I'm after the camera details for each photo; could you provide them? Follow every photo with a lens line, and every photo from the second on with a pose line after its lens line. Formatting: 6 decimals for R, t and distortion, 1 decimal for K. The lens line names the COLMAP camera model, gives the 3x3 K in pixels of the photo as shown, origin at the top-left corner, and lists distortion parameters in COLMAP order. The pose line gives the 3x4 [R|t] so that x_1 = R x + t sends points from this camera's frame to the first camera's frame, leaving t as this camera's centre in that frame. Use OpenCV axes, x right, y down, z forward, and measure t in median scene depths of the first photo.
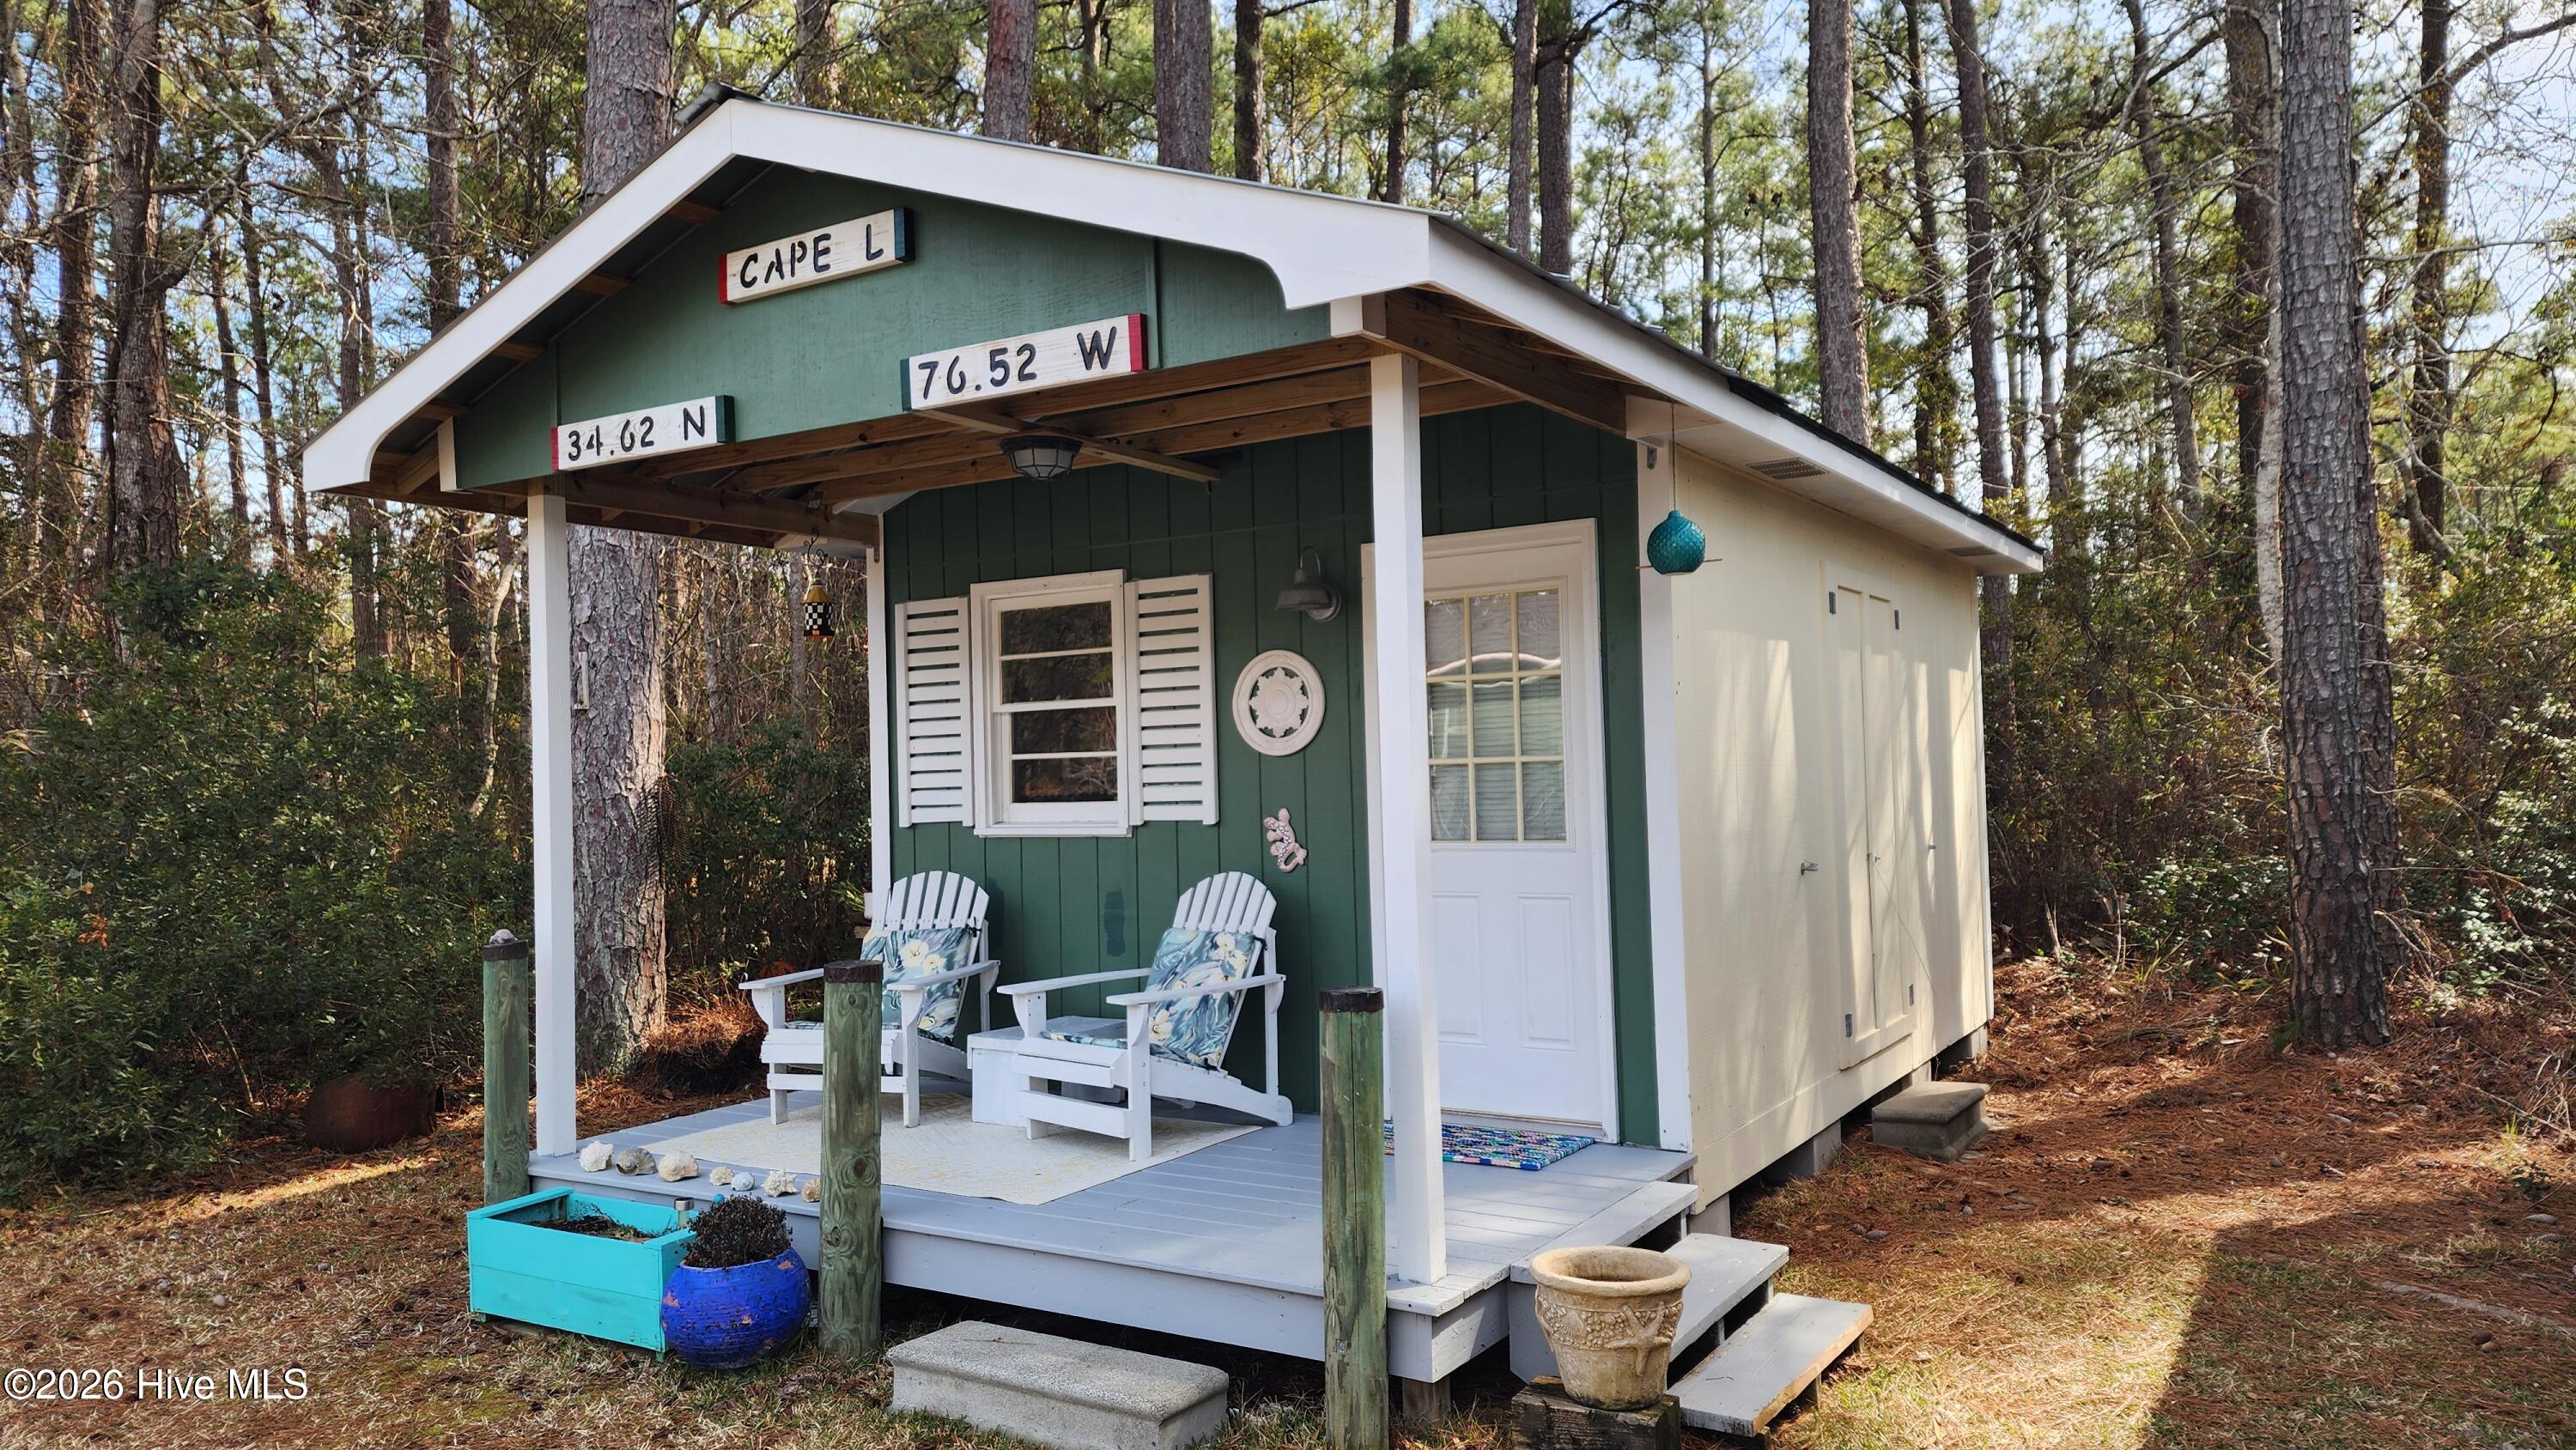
lens RADIAL K [[1753.3, 0, 1288.0], [0, 1753.3, 725.0], [0, 0, 1]] dist [0.072744, -0.066073]
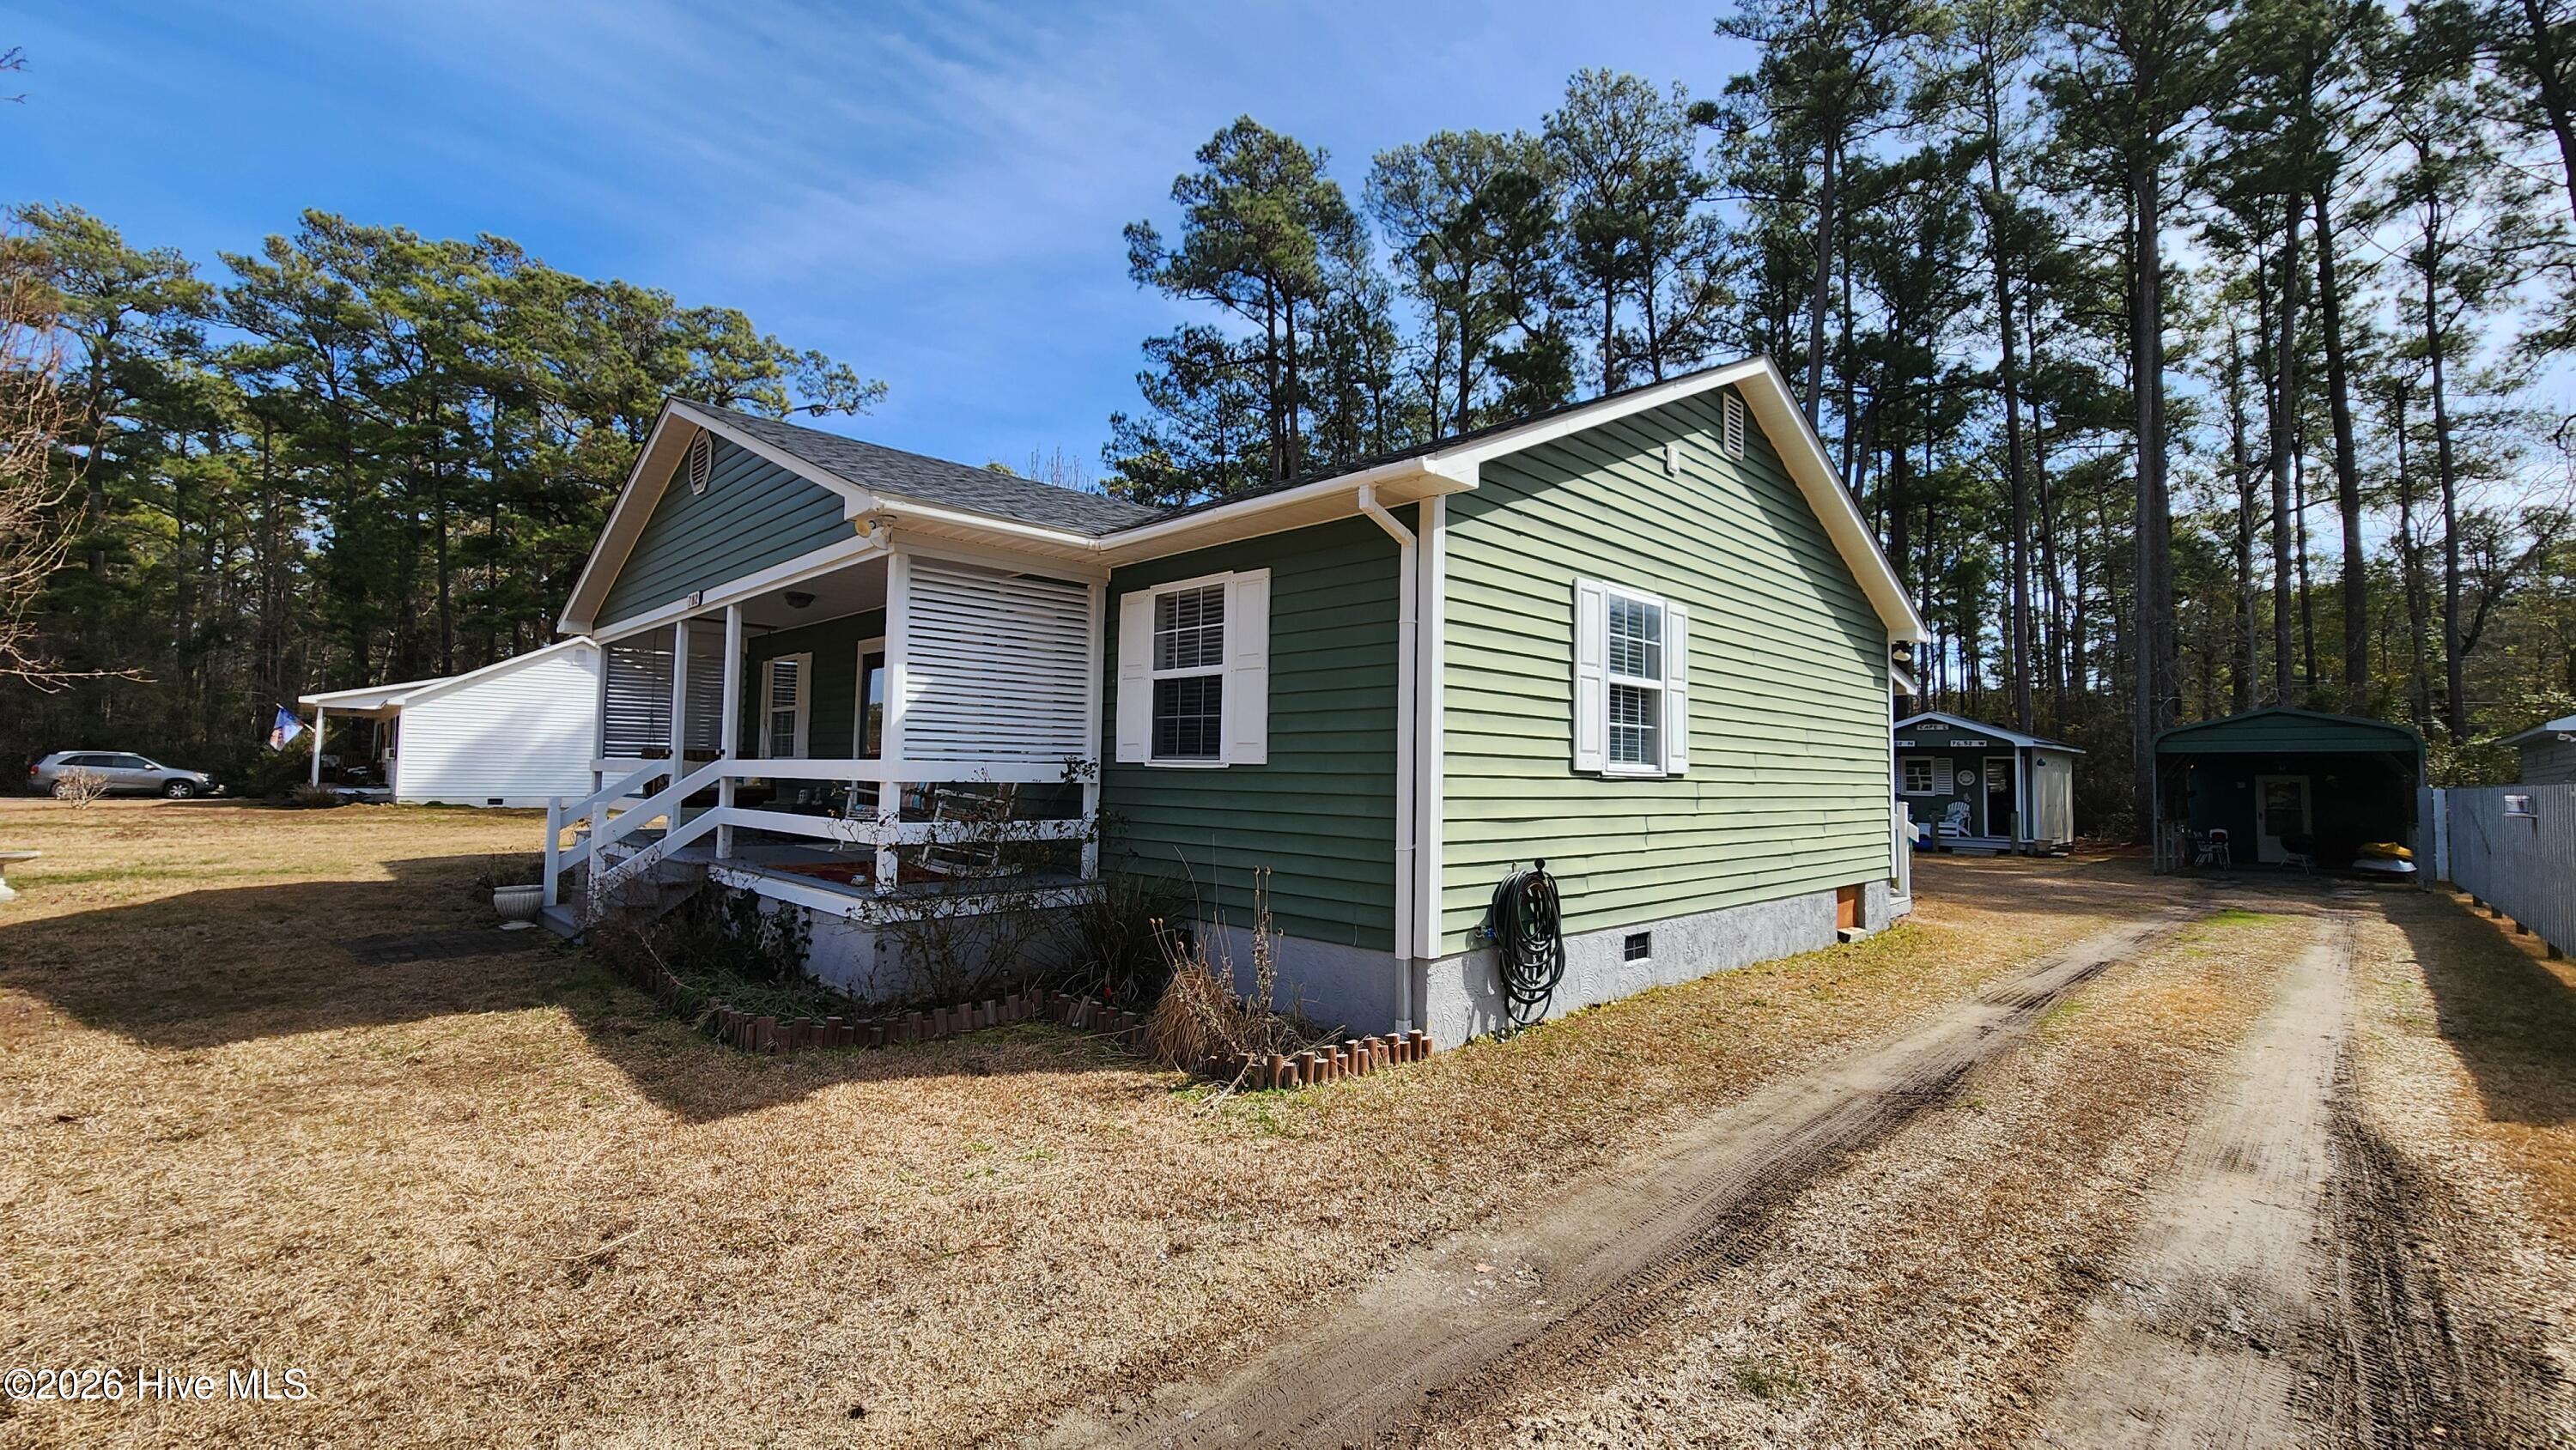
lens RADIAL K [[1059.5, 0, 1267.3], [0, 1059.5, 710.8], [0, 0, 1]] dist [-0.000732, 0.000180]
pose [[0.973895, 0.031556, -0.224794, -1.848323], [-0.038631, 0.998885, -0.027145, -0.060326], [0.223687, 0.035120, 0.974028, -3.908567]]
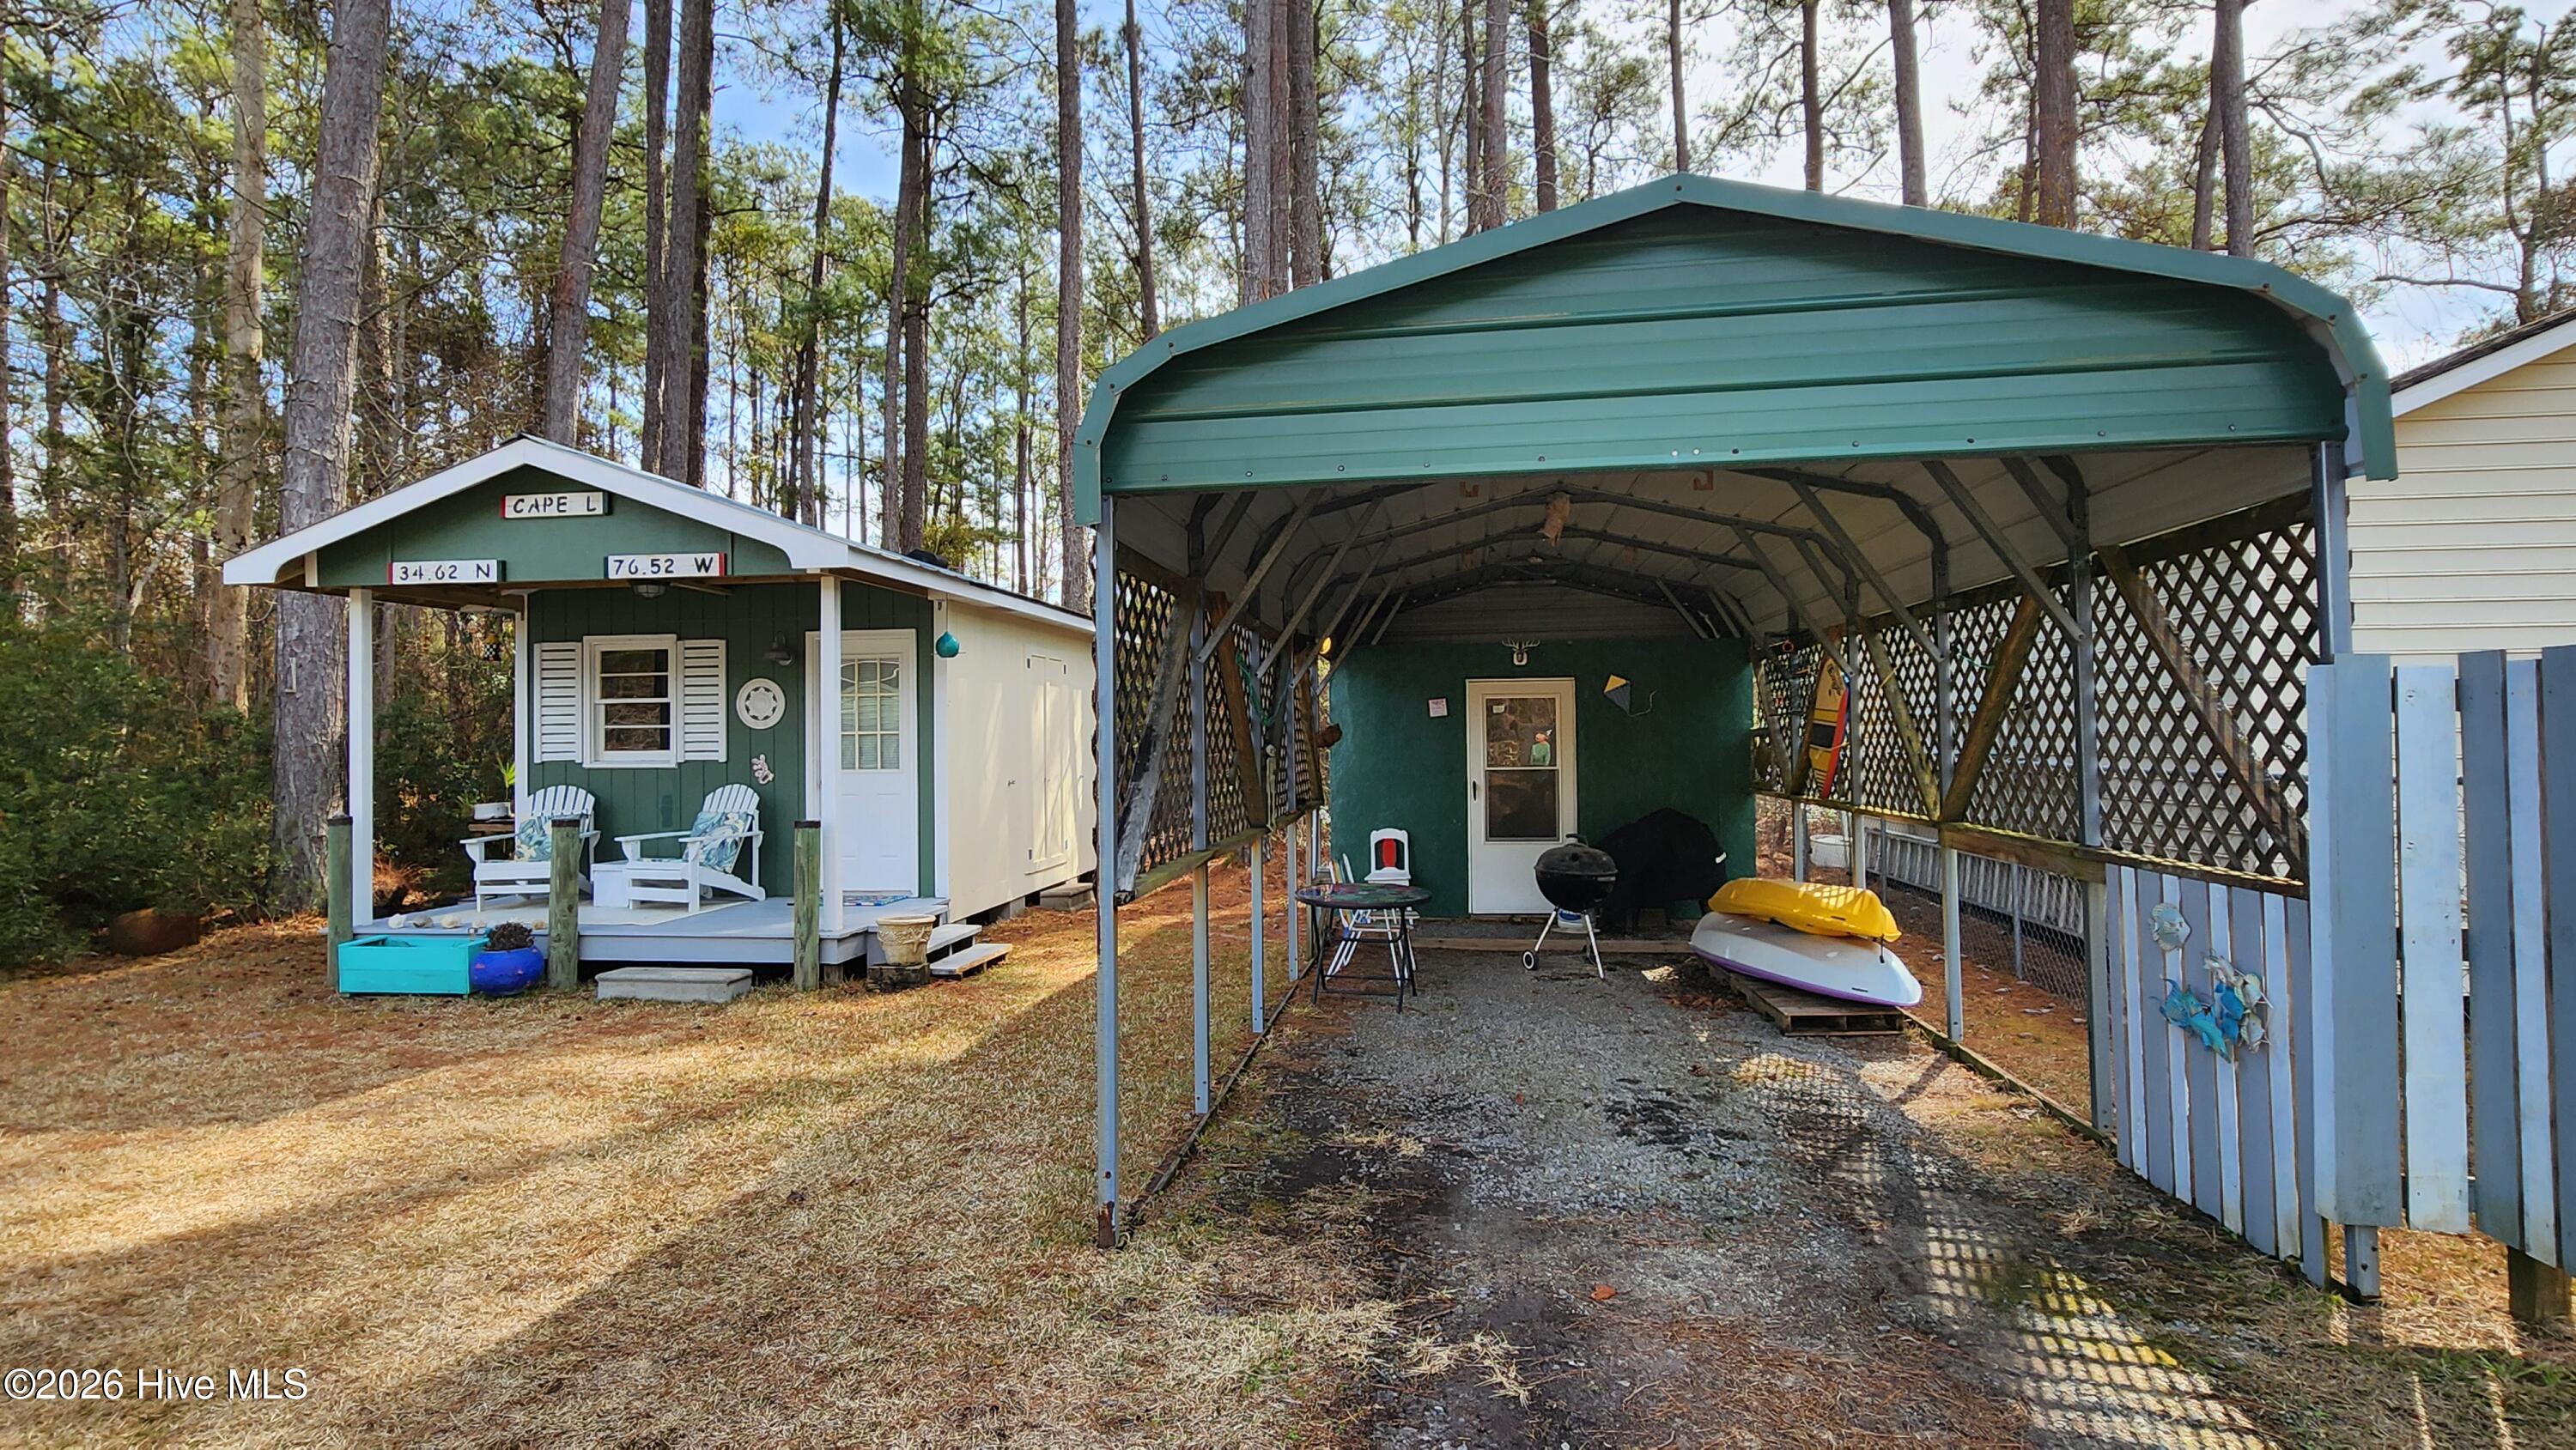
lens RADIAL K [[1275.3, 0, 1283.1], [0, 1275.3, 711.5], [0, 0, 1]] dist [-0.001980, 0.000525]
pose [[0.908019, 0.023305, 0.418281, -0.079513], [-0.025100, 0.999684, -0.001210, -0.018116], [-0.418177, -0.009400, 0.908317, -0.678112]]
